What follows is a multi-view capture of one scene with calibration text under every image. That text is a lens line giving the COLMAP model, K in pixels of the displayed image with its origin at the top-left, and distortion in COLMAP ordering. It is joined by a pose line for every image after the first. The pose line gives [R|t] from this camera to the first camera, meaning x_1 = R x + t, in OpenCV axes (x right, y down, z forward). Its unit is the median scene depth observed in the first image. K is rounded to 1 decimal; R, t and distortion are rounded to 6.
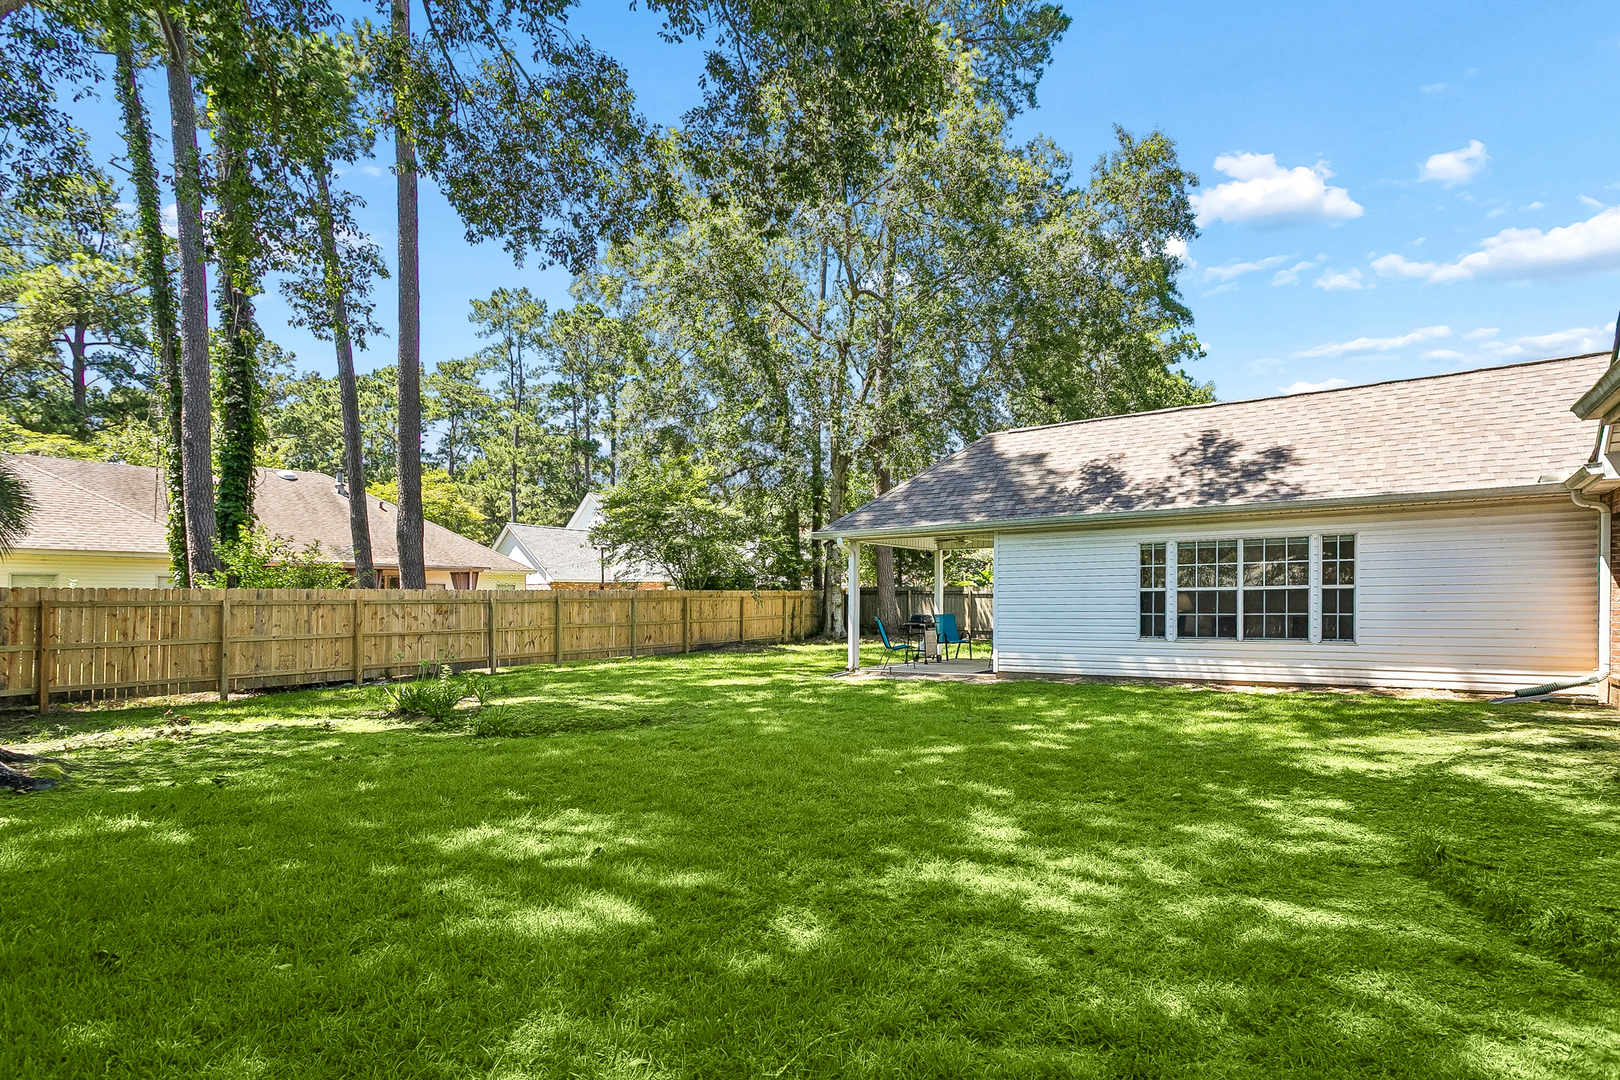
lens RADIAL K [[791.2, 0, 855.3], [0, 791.2, 606.7], [0, 0, 1]] dist [0.004878, 0.000278]
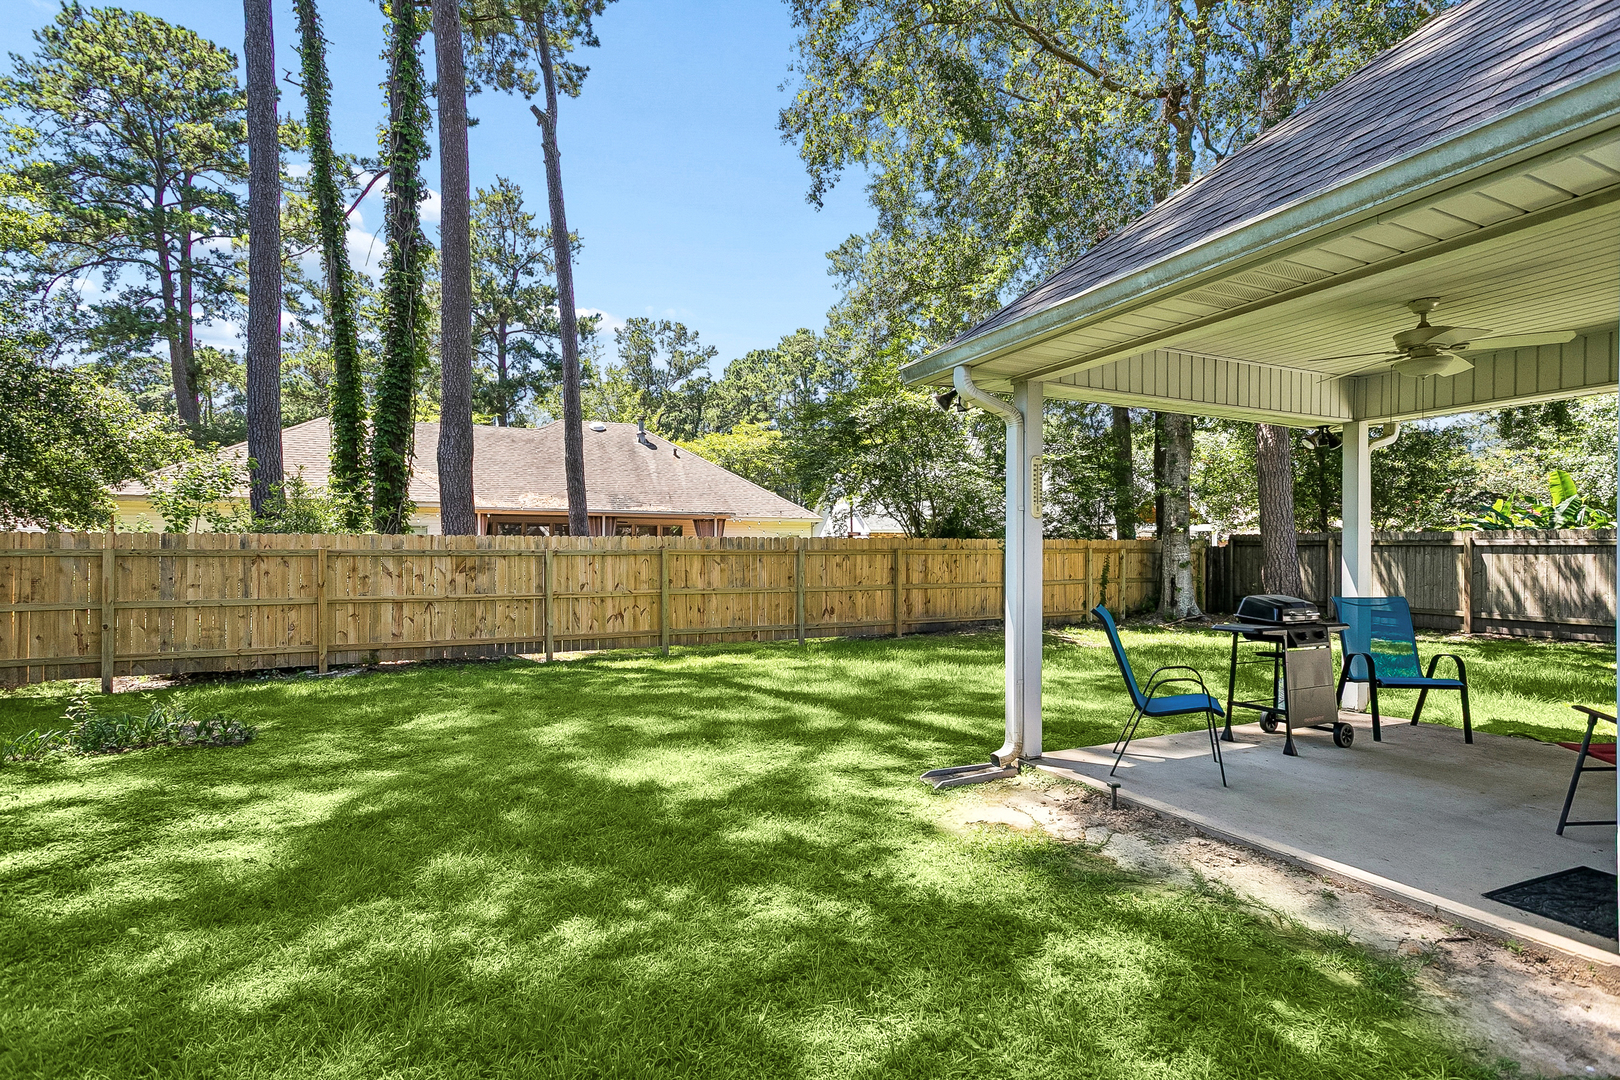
lens RADIAL K [[791.2, 0, 814.2], [0, 791.2, 563.2], [0, 0, 1]] dist [0.004878, 0.000278]
pose [[0.853492, 0.012879, -0.520947, 0.092571], [-0.011061, 0.999917, 0.006599, -0.006228], [0.520989, 0.000130, 0.853564, 0.627267]]
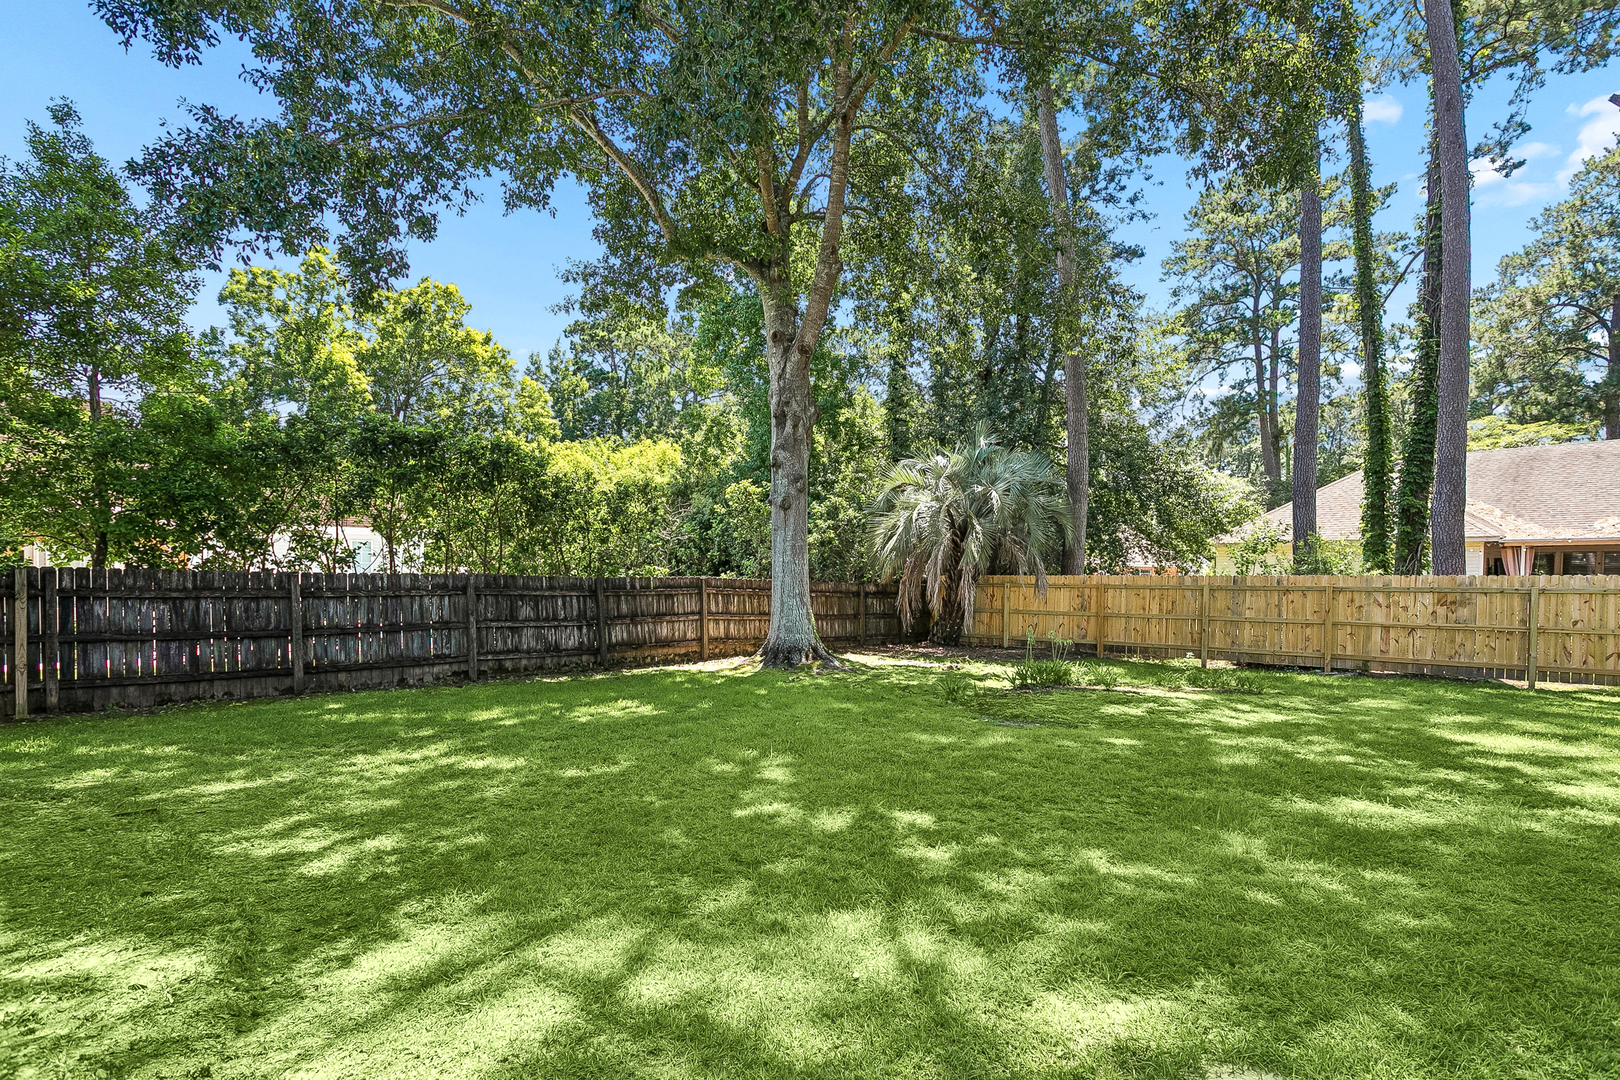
lens RADIAL K [[791.2, 0, 829.3], [0, 791.2, 600.4], [0, 0, 1]] dist [0.004878, 0.000278]
pose [[-0.162446, 0.036514, -0.986042, 0.434259], [-0.012579, 0.999157, 0.039072, -0.021796], [0.986637, 0.018750, -0.161850, 0.541021]]
